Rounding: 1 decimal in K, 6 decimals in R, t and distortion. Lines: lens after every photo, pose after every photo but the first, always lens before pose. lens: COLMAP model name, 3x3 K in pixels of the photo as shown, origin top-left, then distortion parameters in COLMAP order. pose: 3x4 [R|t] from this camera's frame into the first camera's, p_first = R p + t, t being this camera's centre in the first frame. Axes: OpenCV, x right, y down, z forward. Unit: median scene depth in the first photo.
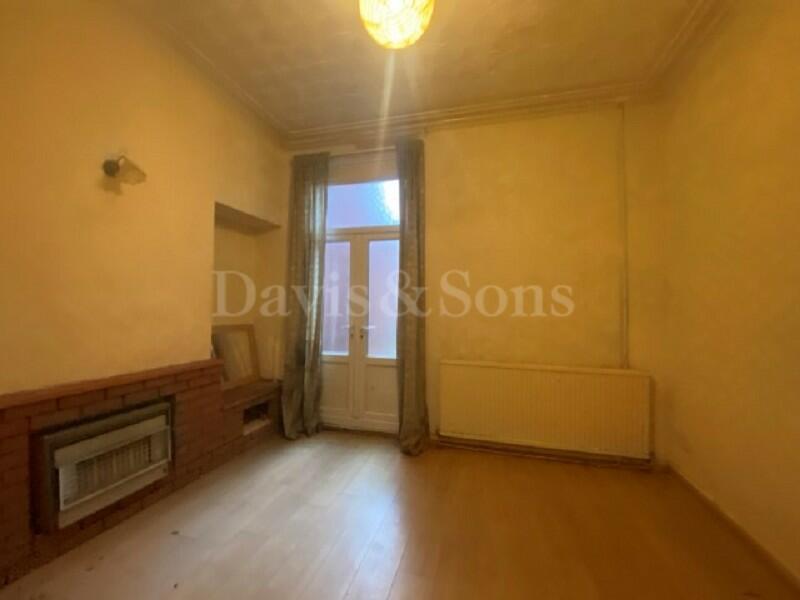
lens RADIAL K [[336.2, 0, 397.0], [0, 336.2, 301.4], [0, 0, 1]] dist [0.088387, -0.049909]
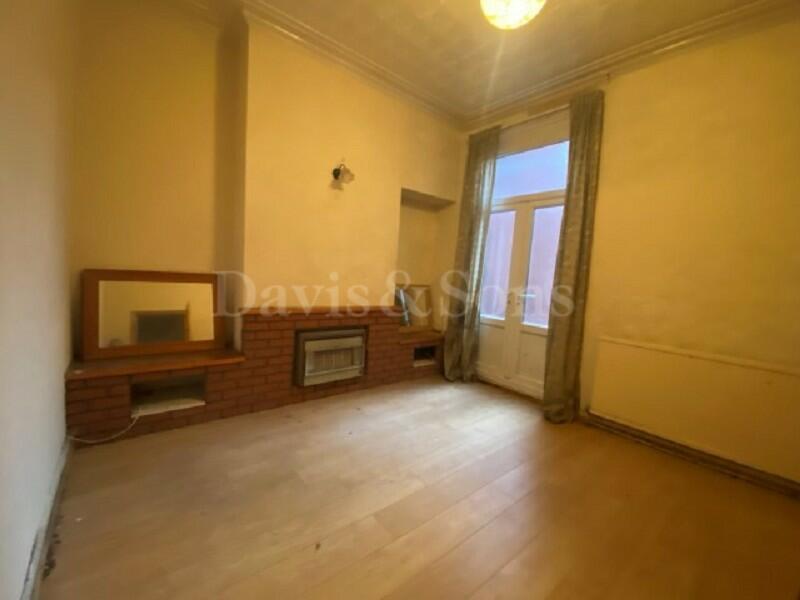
lens RADIAL K [[336.2, 0, 397.0], [0, 336.2, 301.4], [0, 0, 1]] dist [0.088387, -0.049909]
pose [[0.818896, 0.093972, -0.566197, 0.196321], [-0.050117, 0.994445, 0.092563, 0.021315], [0.571750, -0.047424, 0.819056, -0.077536]]
